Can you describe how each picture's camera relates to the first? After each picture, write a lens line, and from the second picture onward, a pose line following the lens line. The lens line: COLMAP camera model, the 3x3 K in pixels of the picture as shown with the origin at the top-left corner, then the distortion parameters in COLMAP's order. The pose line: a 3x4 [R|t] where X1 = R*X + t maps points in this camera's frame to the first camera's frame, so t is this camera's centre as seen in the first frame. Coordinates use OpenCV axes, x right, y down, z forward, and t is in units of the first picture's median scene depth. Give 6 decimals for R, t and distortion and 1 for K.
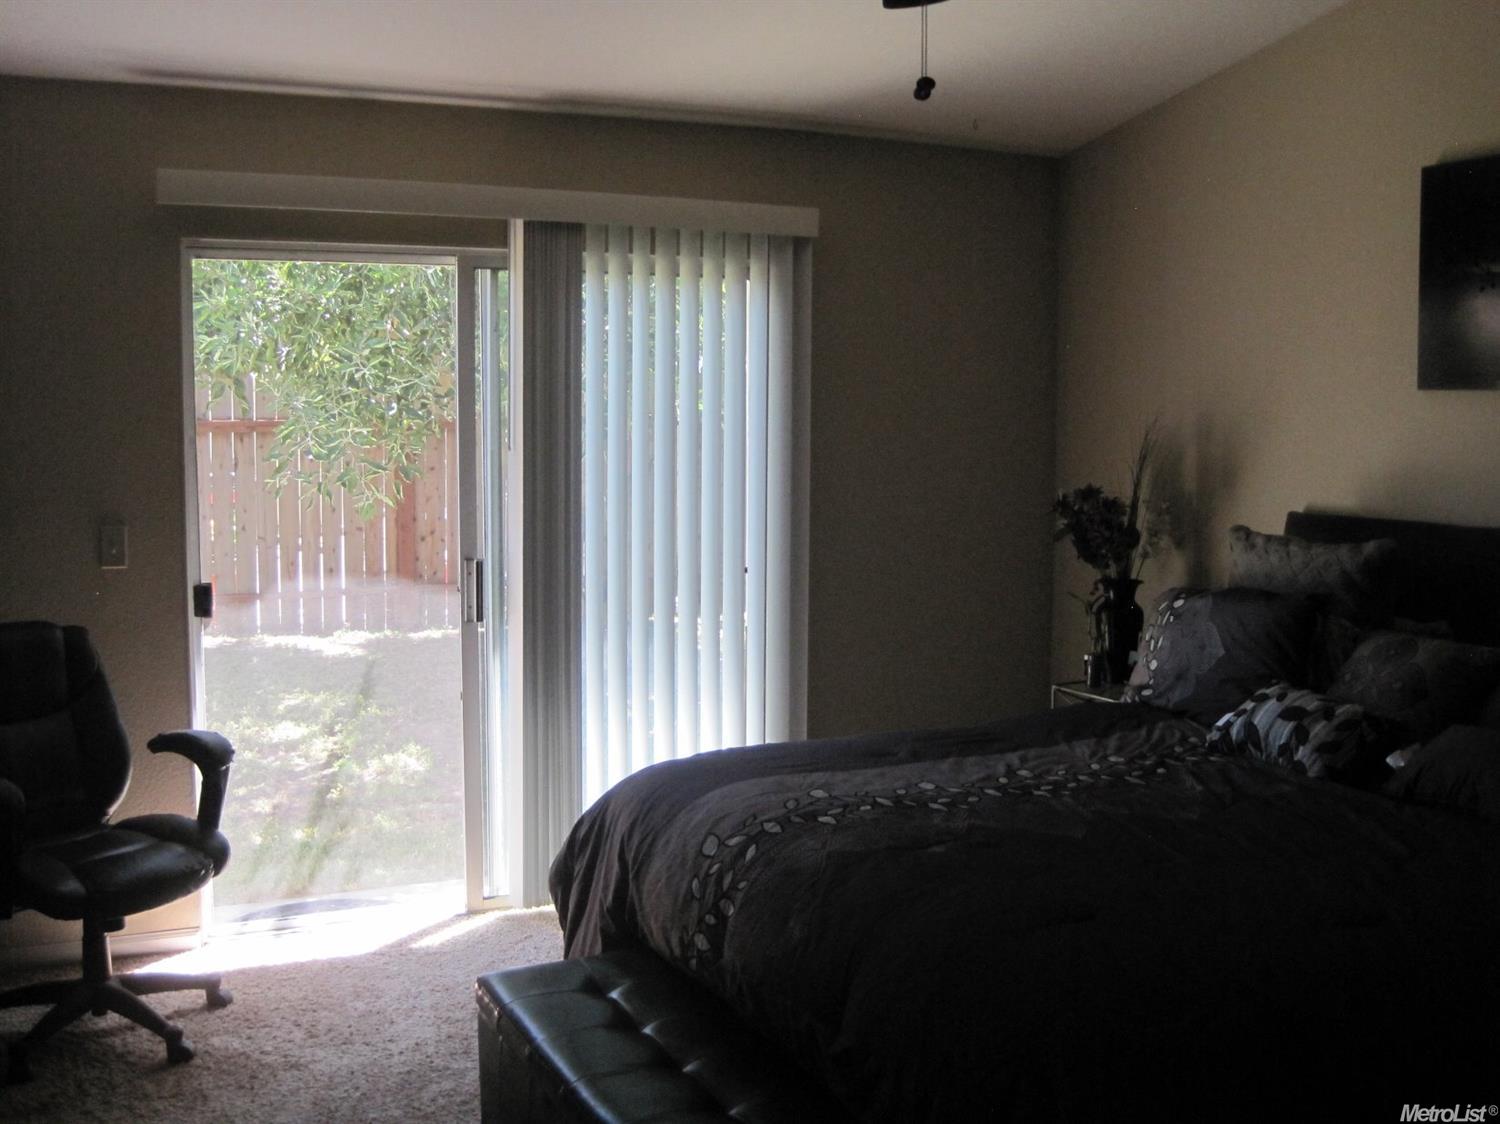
lens RADIAL K [[1536.1, 0, 750.0], [0, 1536.1, 562.0], [0, 0, 1]] dist [-0.169266, 0.033398]
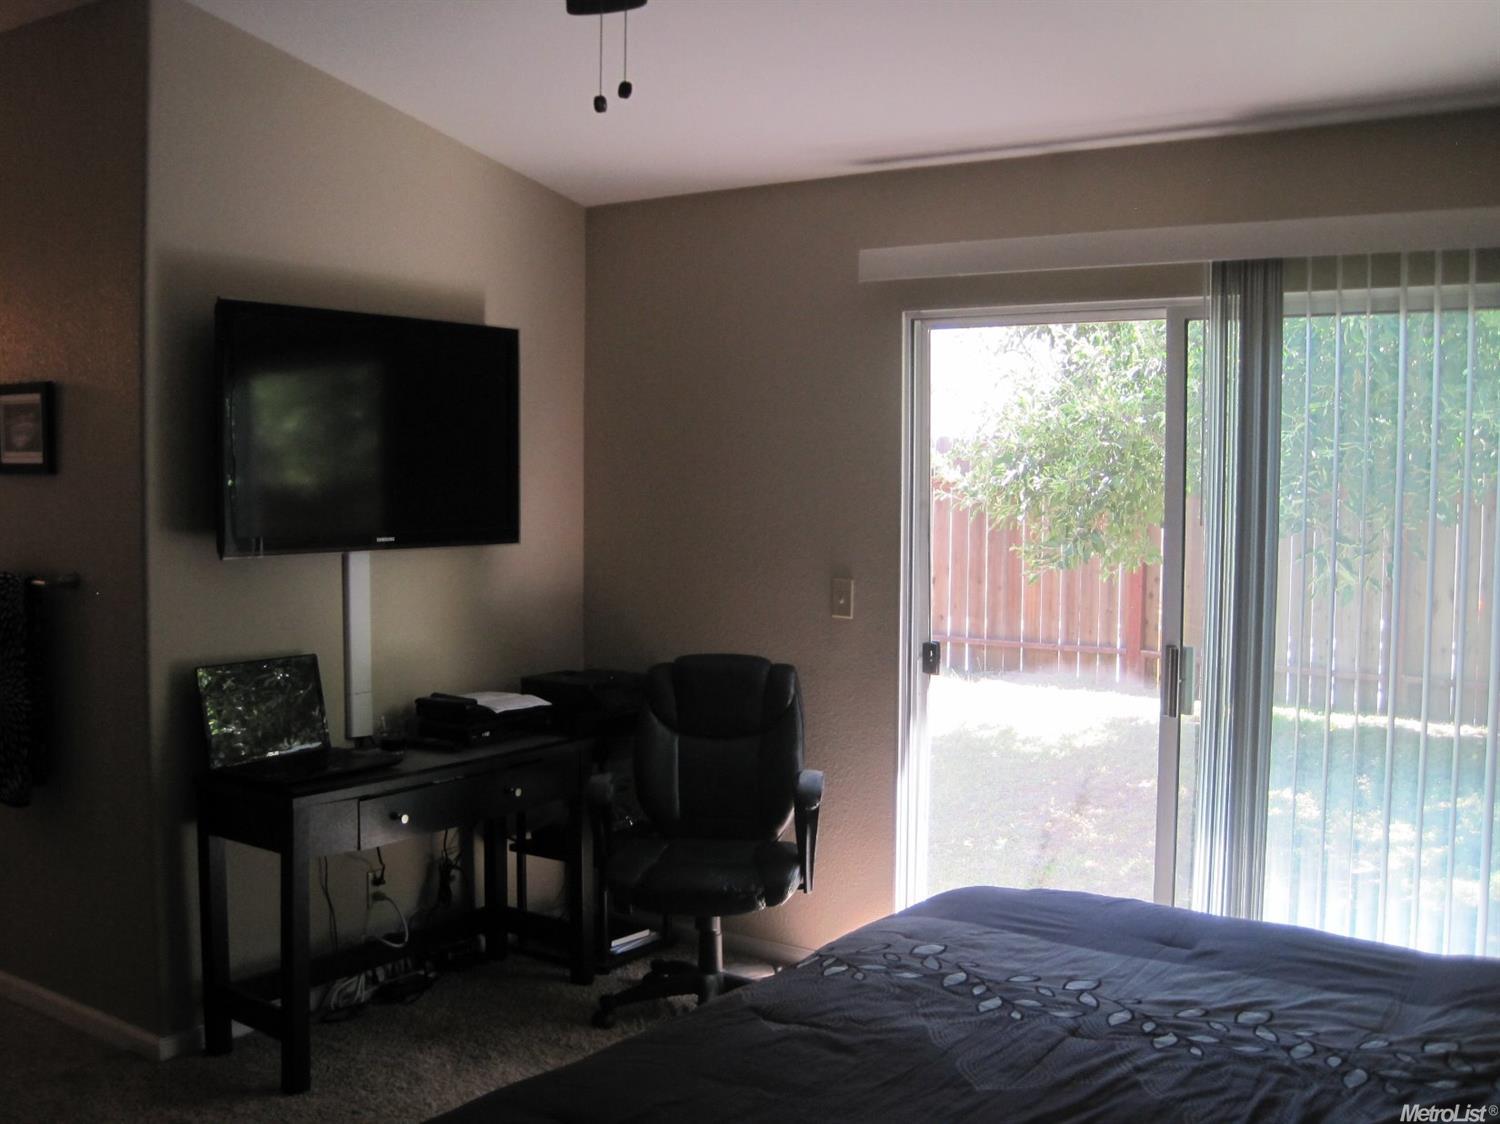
lens RADIAL K [[1536.1, 0, 750.0], [0, 1536.1, 562.0], [0, 0, 1]] dist [-0.169266, 0.033398]
pose [[0.507975, 0.049139, -0.859969, 0.507782], [-0.085582, 0.996311, 0.006378, -0.037966], [0.857110, 0.070358, 0.510306, 0.365048]]
